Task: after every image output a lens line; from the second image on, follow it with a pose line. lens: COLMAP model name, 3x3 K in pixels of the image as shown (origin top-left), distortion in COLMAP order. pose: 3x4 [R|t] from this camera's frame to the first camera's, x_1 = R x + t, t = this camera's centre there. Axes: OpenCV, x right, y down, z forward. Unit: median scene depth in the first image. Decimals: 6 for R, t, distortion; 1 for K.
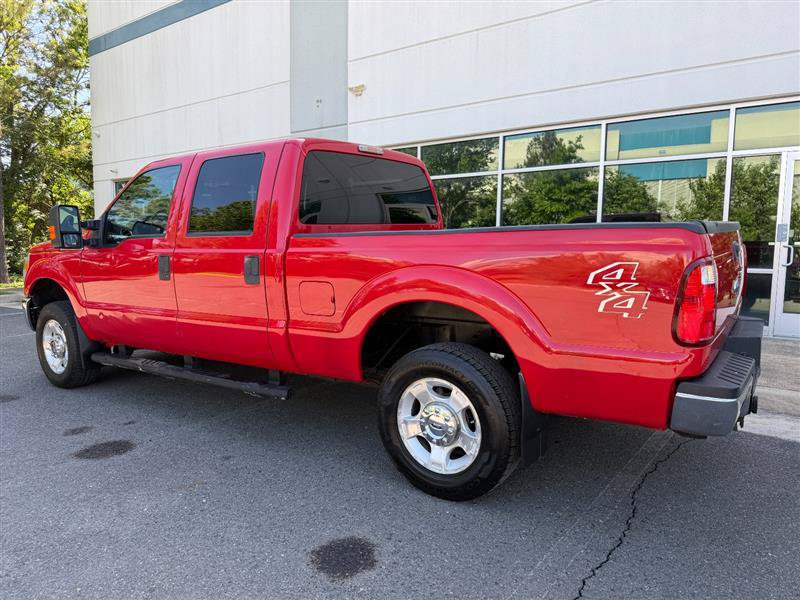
lens RADIAL K [[566.8, 0, 396.2], [0, 566.8, 303.5], [0, 0, 1]] dist [0.051789, -0.070161]
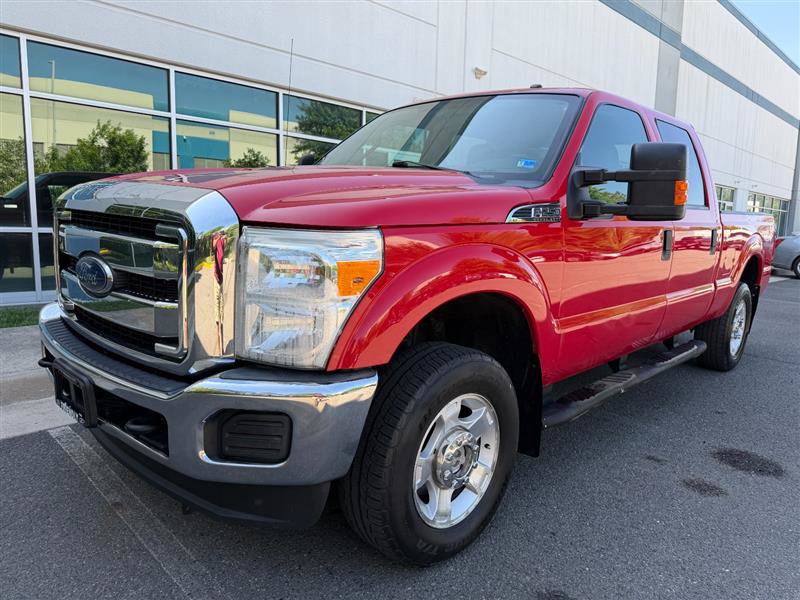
lens RADIAL K [[568.0, 0, 402.6], [0, 568.0, 301.7], [0, 0, 1]] dist [0.049413, -0.065026]
pose [[0.142452, -0.138999, 0.979993, -1.668764], [0.076328, 0.988685, 0.129137, -0.154693], [-0.986854, 0.056405, 0.151449, 1.649533]]
